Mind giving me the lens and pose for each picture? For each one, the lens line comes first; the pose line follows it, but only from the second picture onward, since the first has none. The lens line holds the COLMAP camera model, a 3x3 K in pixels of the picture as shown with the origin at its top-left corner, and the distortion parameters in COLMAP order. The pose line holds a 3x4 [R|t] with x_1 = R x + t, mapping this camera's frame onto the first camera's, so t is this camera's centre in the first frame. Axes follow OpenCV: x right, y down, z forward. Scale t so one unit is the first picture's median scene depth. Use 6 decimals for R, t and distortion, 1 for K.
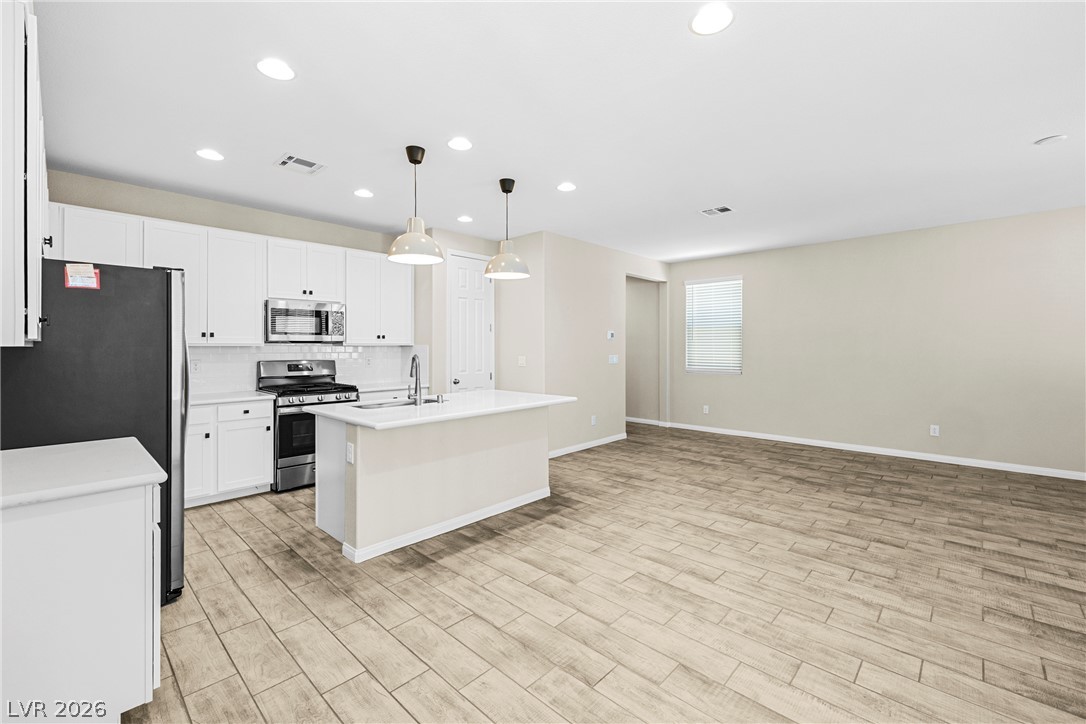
lens RADIAL K [[457.1, 0, 543.4], [0, 457.1, 353.5], [0, 0, 1]] dist [0.001809, -0.000719]
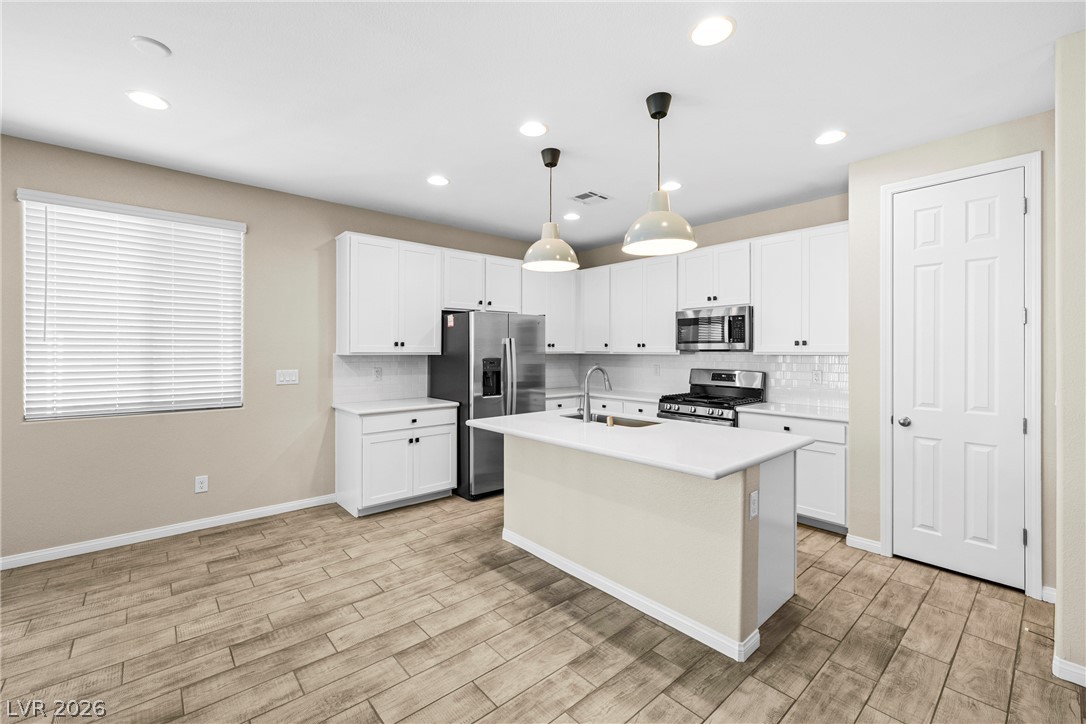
lens RADIAL K [[457.1, 0, 540.6], [0, 457.1, 352.9], [0, 0, 1]] dist [0.001809, -0.000719]
pose [[-0.096217, 0.002014, -0.995358, 0.630915], [-0.018453, 0.999822, 0.003807, -0.023654], [0.995189, 0.018734, -0.096163, 0.996833]]
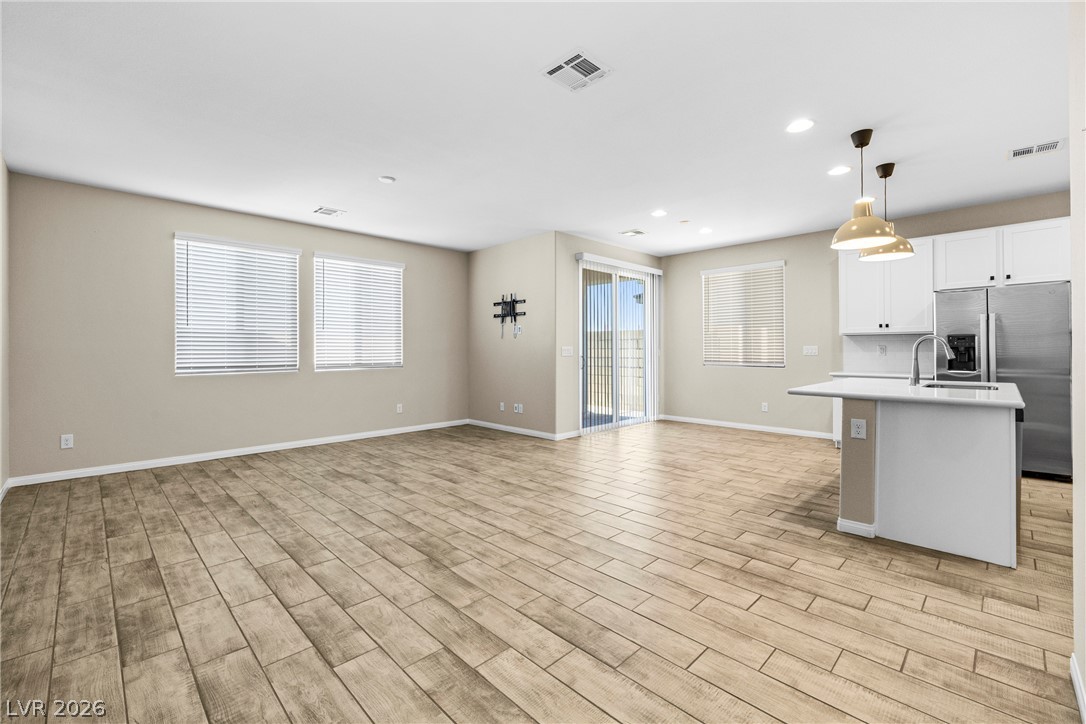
lens RADIAL K [[457.1, 0, 540.7], [0, 457.1, 356.5], [0, 0, 1]] dist [0.001809, -0.000719]
pose [[-0.999382, 0.004239, 0.034887, 0.550816], [0.005361, 0.999470, 0.032109, 0.012950], [-0.034733, 0.032277, -0.998875, 2.081389]]
